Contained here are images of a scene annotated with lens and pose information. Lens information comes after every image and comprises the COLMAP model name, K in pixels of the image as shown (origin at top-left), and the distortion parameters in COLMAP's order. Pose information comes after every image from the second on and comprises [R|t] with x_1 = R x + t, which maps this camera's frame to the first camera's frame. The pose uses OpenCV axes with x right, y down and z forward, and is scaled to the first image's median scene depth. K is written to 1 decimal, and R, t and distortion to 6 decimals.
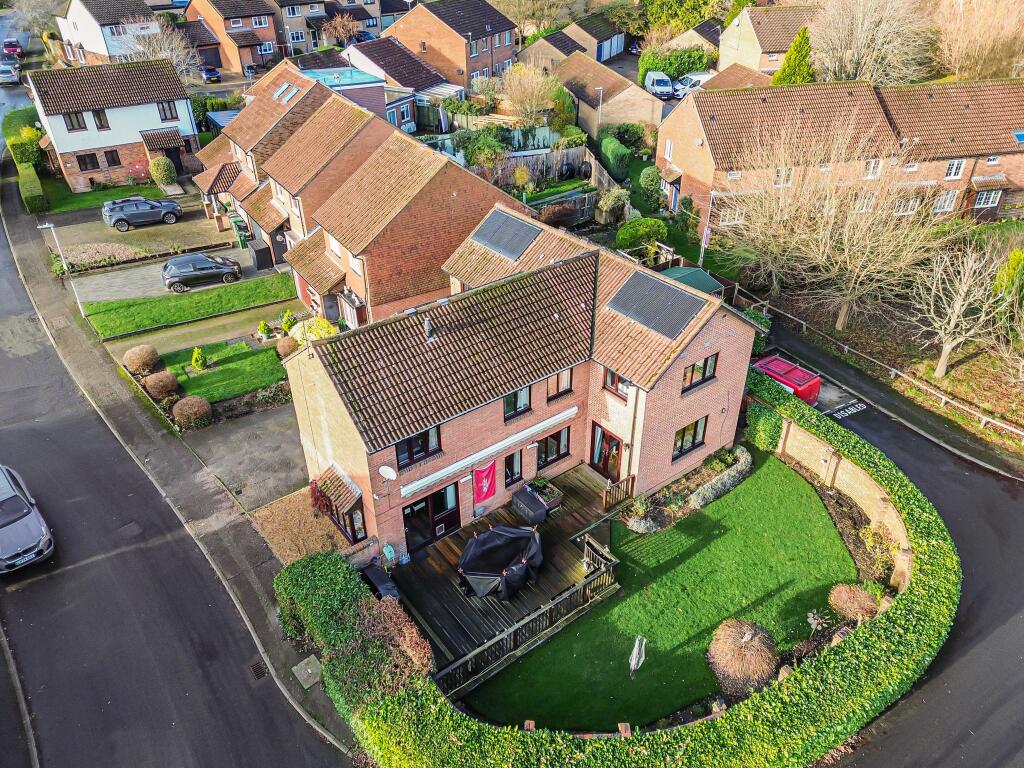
lens RADIAL K [[708.7, 0, 515.6], [0, 708.7, 382.1], [0, 0, 1]] dist [0.037980, -0.002458]
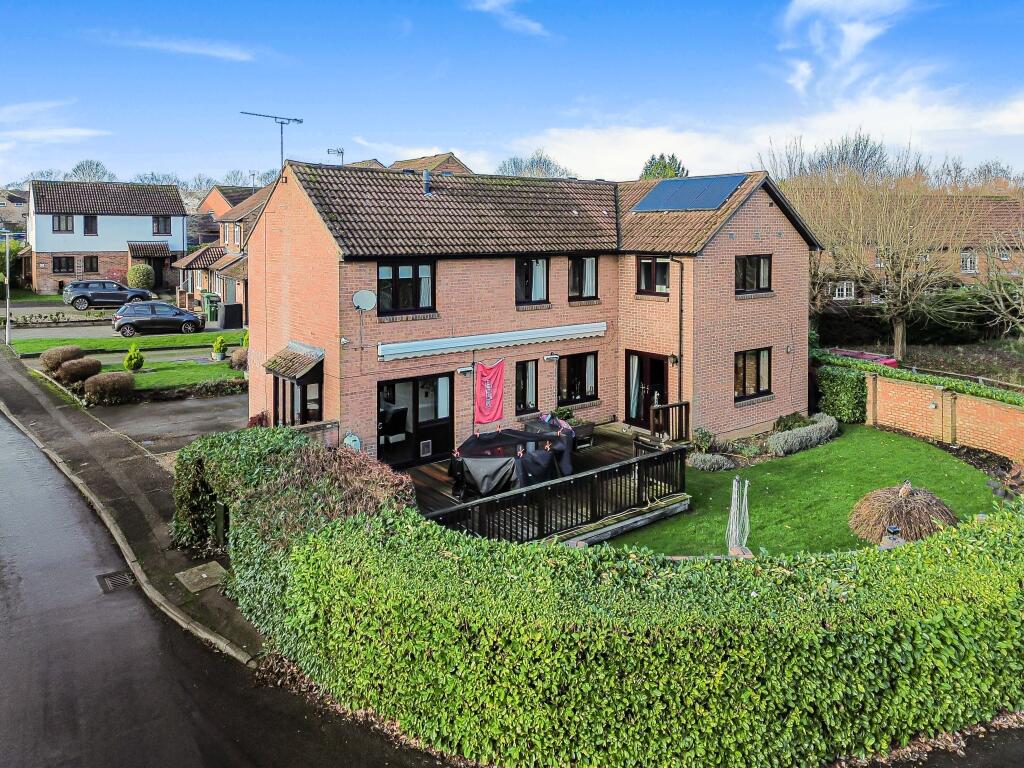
lens RADIAL K [[749.9, 0, 510.3], [0, 749.9, 384.2], [0, 0, 1]] dist [0.037808, 0.003936]
pose [[0.999836, 0.001899, 0.018019, -0.034628], [0.007562, 0.860001, -0.510236, 0.519050], [-0.016465, 0.510289, 0.859846, 0.313617]]
